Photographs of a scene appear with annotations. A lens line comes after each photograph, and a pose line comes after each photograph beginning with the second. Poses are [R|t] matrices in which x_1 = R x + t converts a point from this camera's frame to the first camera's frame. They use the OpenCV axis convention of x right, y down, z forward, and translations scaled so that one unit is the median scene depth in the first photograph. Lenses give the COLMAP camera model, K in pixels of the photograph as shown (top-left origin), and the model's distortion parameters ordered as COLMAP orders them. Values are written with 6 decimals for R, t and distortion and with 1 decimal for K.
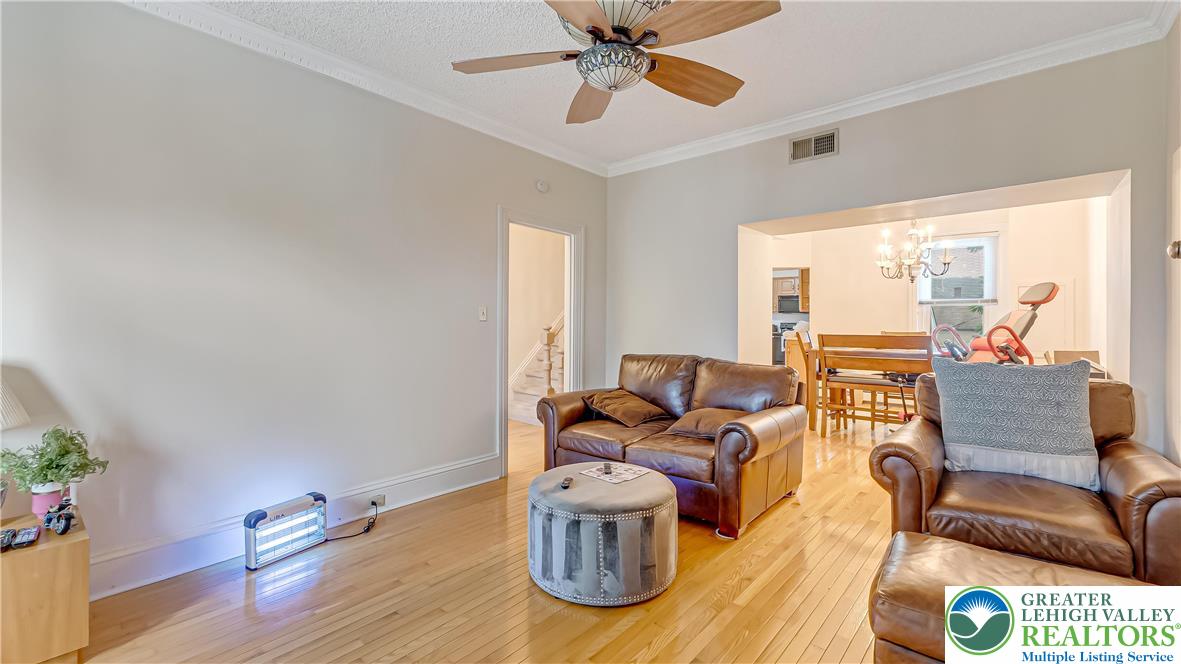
lens RADIAL K [[508.4, 0, 585.2], [0, 508.4, 327.5], [0, 0, 1]] dist [0.000061, 0.000107]
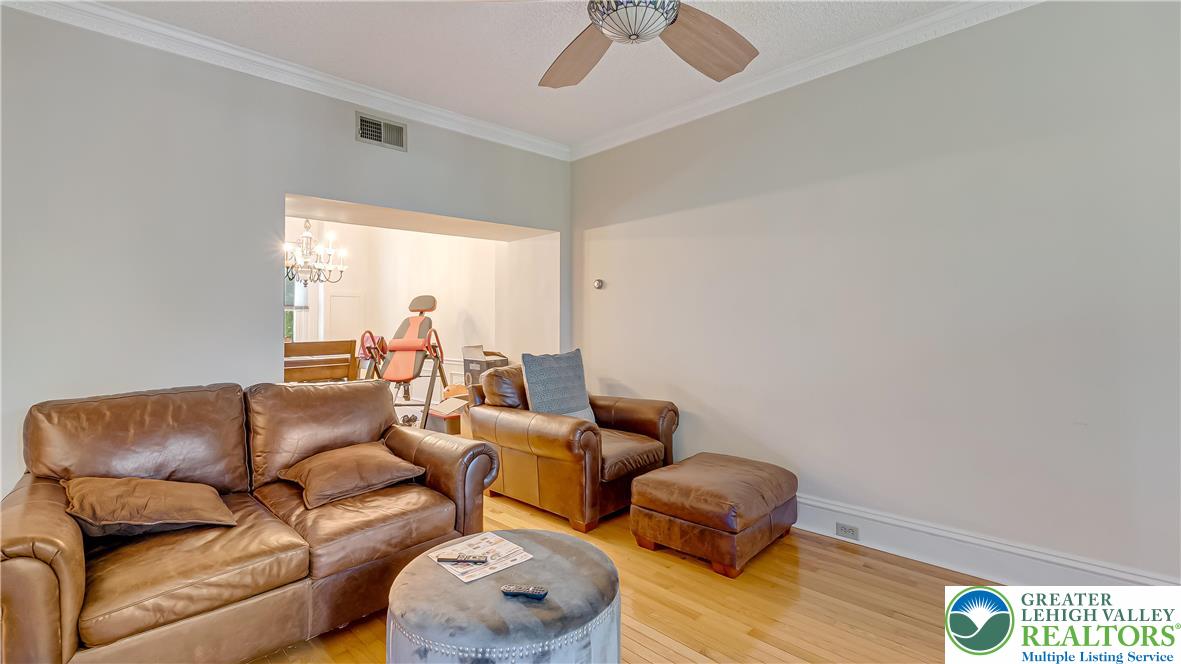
lens RADIAL K [[508.4, 0, 584.9], [0, 508.4, 326.6], [0, 0, 1]] dist [0.000061, 0.000107]
pose [[0.062348, -0.005176, 0.998041, -0.426591], [0.018129, 0.999827, 0.004053, -0.009458], [-0.997890, 0.017841, 0.062431, 0.591807]]
